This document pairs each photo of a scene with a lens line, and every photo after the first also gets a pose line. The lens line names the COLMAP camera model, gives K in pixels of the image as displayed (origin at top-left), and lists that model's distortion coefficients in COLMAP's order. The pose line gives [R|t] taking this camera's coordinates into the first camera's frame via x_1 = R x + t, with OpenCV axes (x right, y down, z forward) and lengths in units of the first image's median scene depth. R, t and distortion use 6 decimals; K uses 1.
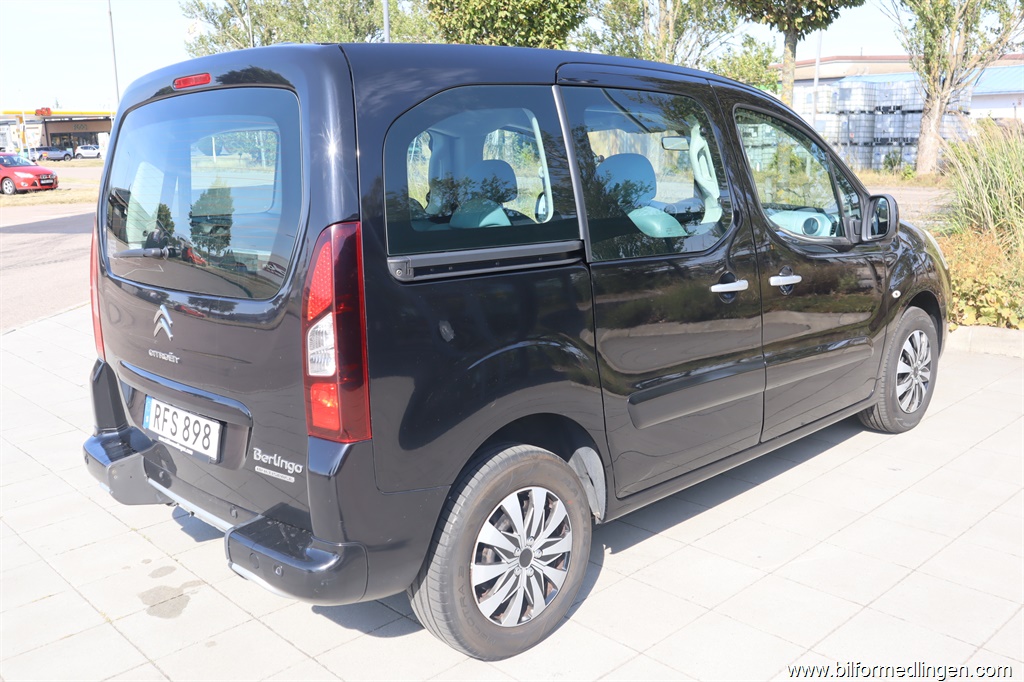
lens RADIAL K [[933.1, 0, 506.8], [0, 933.1, 335.2], [0, 0, 1]] dist [-0.032147, 0.000000]
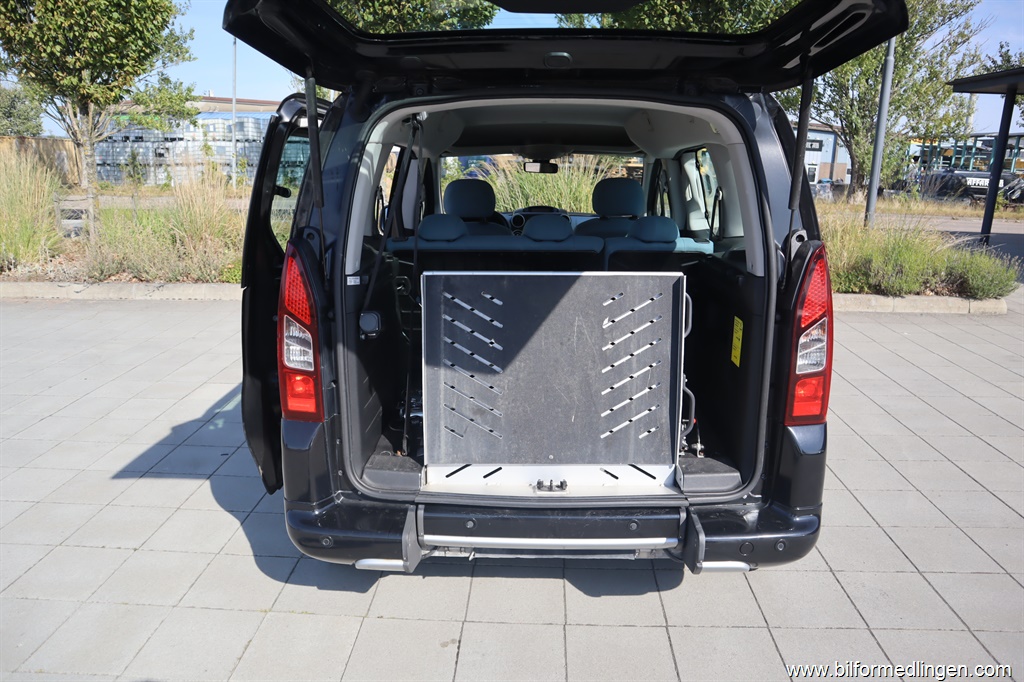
lens RADIAL K [[702.9, 0, 519.5], [0, 702.9, 332.4], [0, 0, 1]] dist [-0.102458, 0.059524]
pose [[0.706335, -0.136858, 0.694522, -0.228738], [0.111738, 0.990388, 0.081522, -0.025401], [-0.699003, 0.020023, 0.714838, 0.135117]]
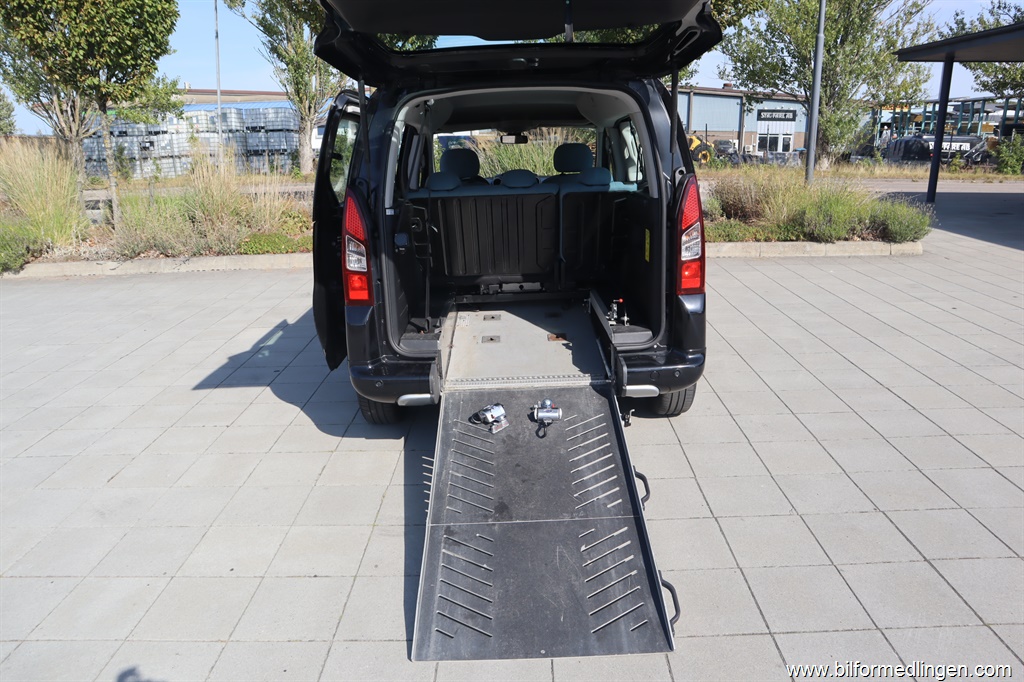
lens RADIAL K [[702.9, 0, 516.7], [0, 702.9, 329.8], [0, 0, 1]] dist [-0.102458, 0.059524]
pose [[0.688751, -0.180593, 0.702145, -0.303835], [0.150414, 0.983001, 0.105286, -0.003165], [-0.709223, 0.033097, 0.704207, 0.061766]]
